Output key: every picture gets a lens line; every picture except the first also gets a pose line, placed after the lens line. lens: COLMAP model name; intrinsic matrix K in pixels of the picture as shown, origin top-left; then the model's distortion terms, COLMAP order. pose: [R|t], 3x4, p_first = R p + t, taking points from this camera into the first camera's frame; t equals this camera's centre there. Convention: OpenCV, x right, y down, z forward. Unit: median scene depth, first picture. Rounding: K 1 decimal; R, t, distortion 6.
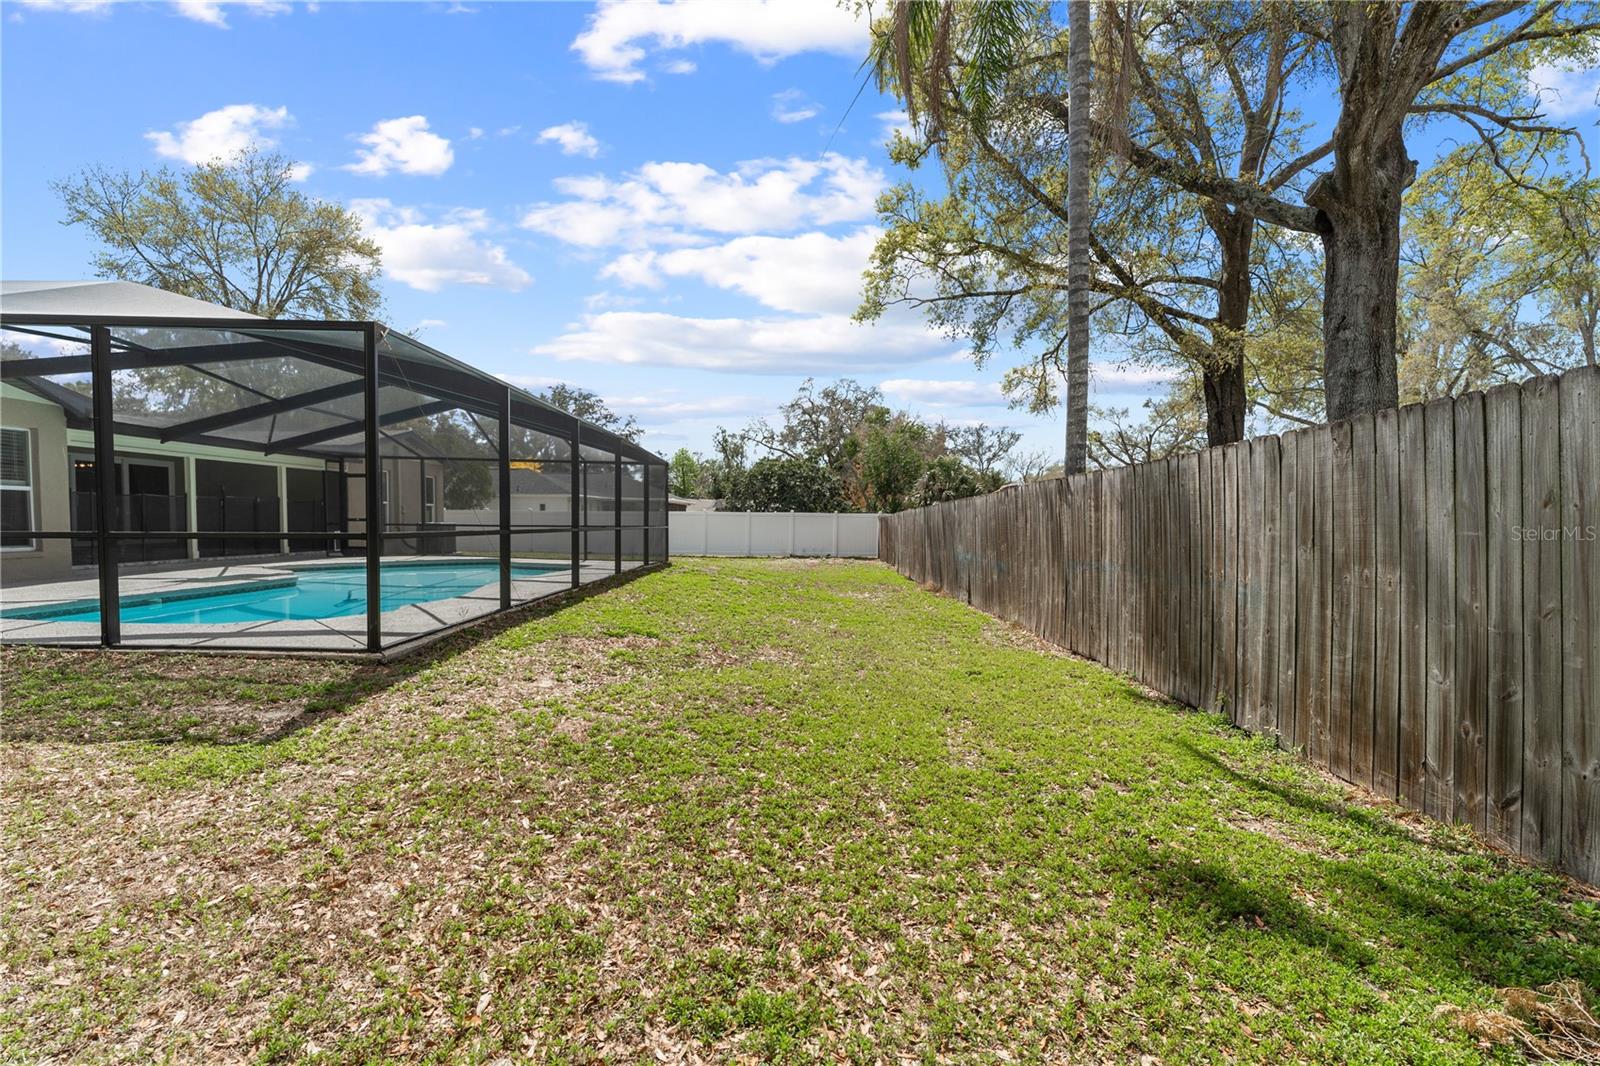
lens RADIAL K [[710.9, 0, 799.1], [0, 710.9, 514.4], [0, 0, 1]] dist [-0.001863, -0.000070]
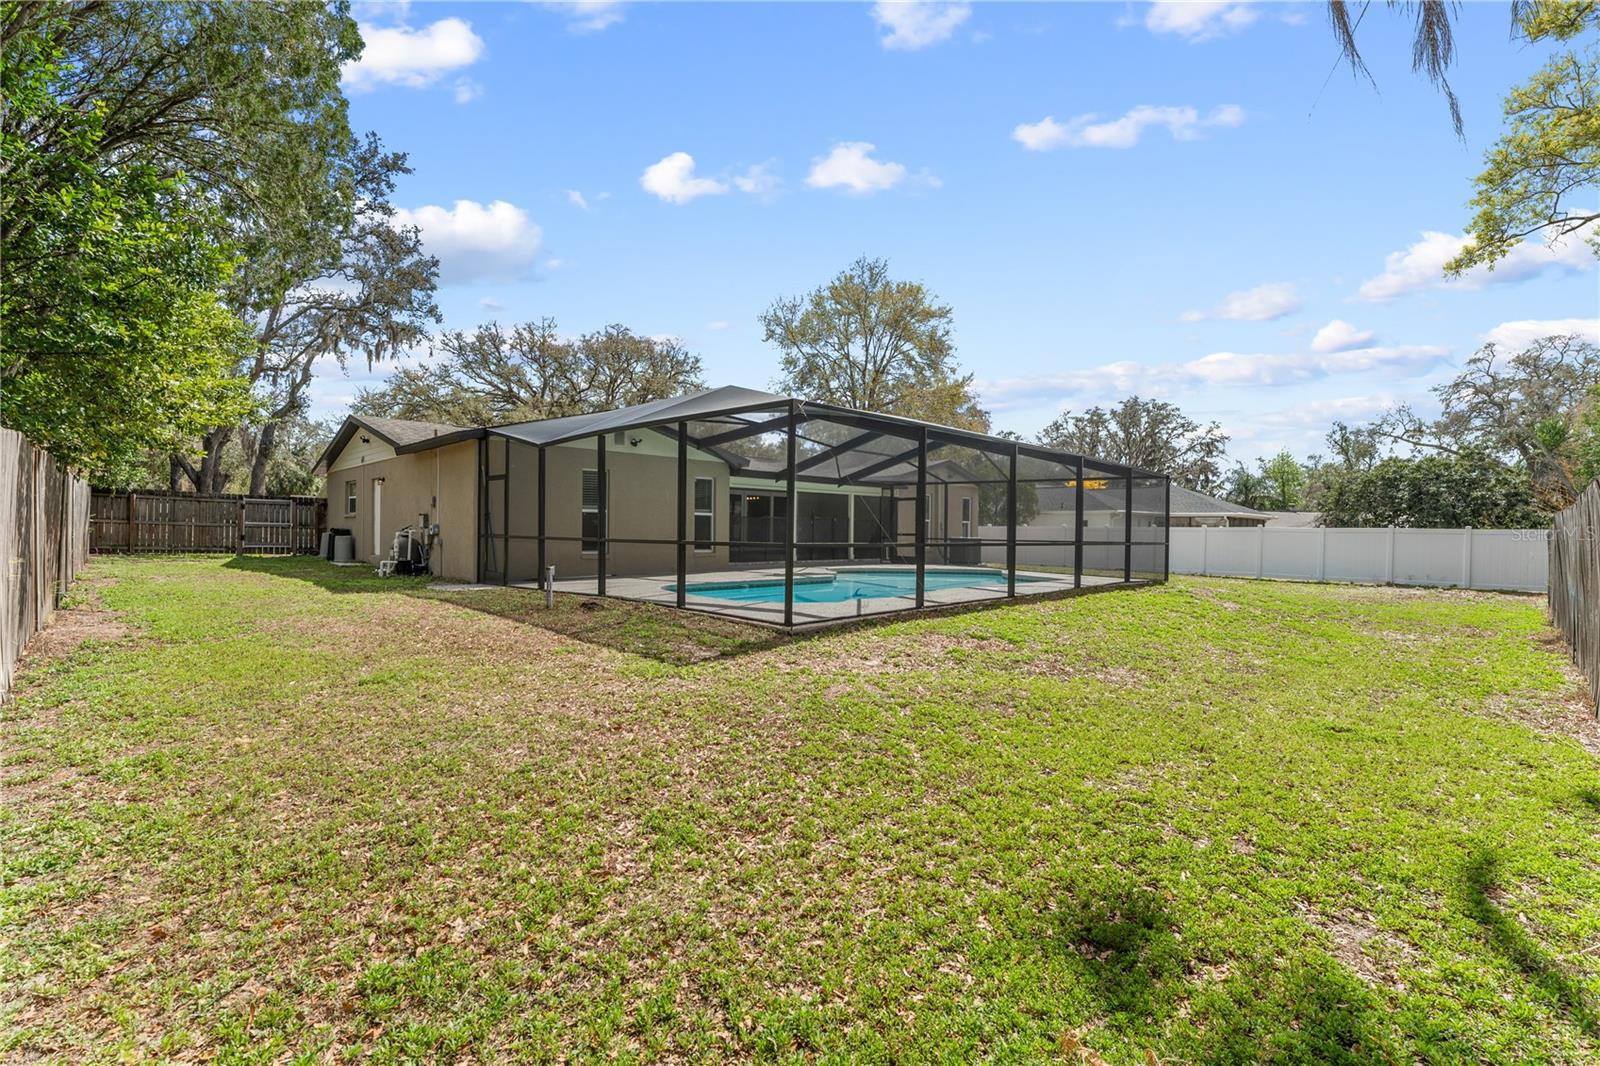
lens RADIAL K [[691.4, 0, 800.1], [0, 691.4, 491.1], [0, 0, 1]] dist [0.001971, 0.000252]
pose [[0.710921, -0.039042, -0.702187, 0.102845], [-0.000444, 0.998433, -0.055964, -0.000415], [0.703271, 0.040098, 0.709790, 0.001653]]
